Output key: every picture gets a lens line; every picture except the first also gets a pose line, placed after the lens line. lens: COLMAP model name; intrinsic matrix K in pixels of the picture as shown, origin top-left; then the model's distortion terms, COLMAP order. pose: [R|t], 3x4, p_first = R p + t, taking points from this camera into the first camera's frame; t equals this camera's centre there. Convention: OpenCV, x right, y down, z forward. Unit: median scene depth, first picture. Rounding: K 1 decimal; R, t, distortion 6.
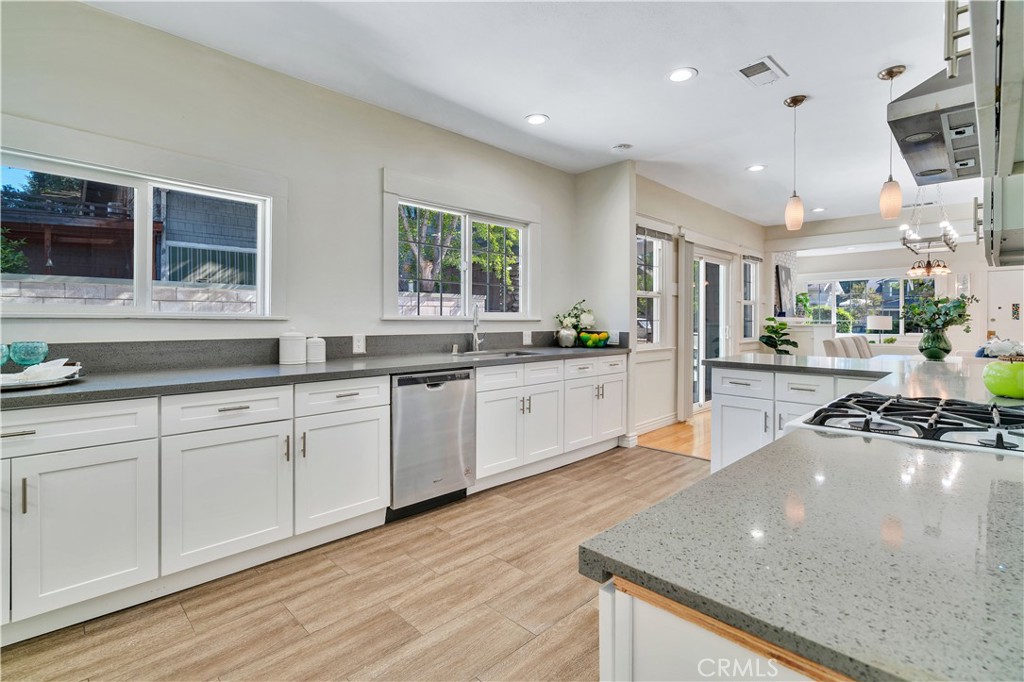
lens RADIAL K [[472.4, 0, 503.9], [0, 472.4, 320.9], [0, 0, 1]] dist [-0.001144, -0.000063]
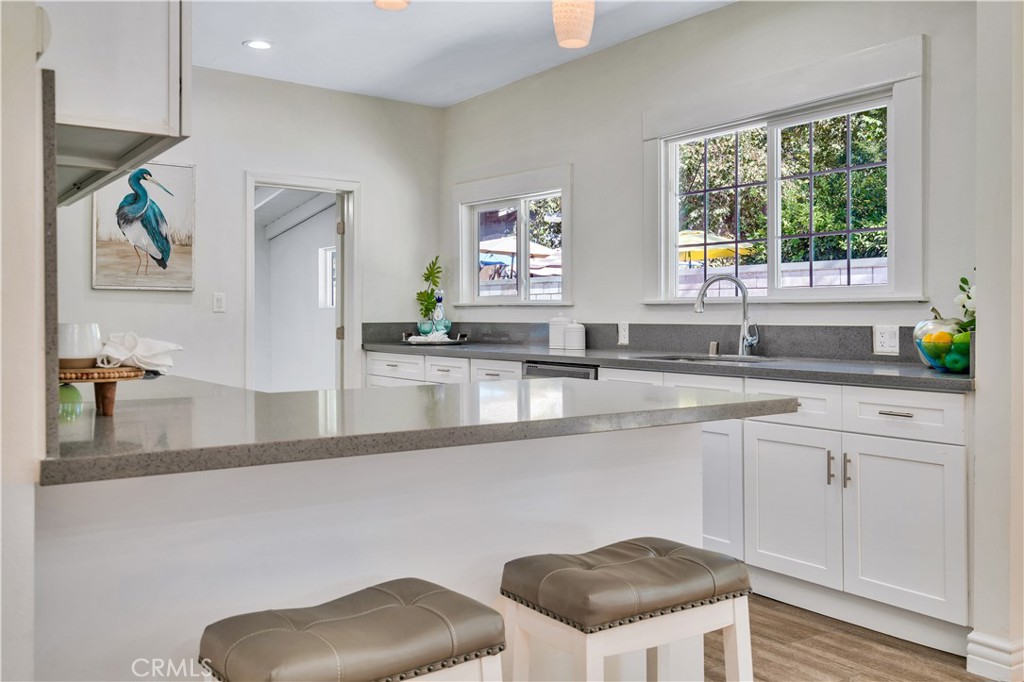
lens RADIAL K [[905.1, 0, 511.0], [0, 905.1, 309.6], [0, 0, 1]] dist [0.000327, -0.001446]
pose [[-0.155586, -0.007479, -0.987794, 1.246375], [-0.003062, 0.999970, -0.007089, 0.017889], [0.987818, 0.001922, -0.155604, 1.001868]]
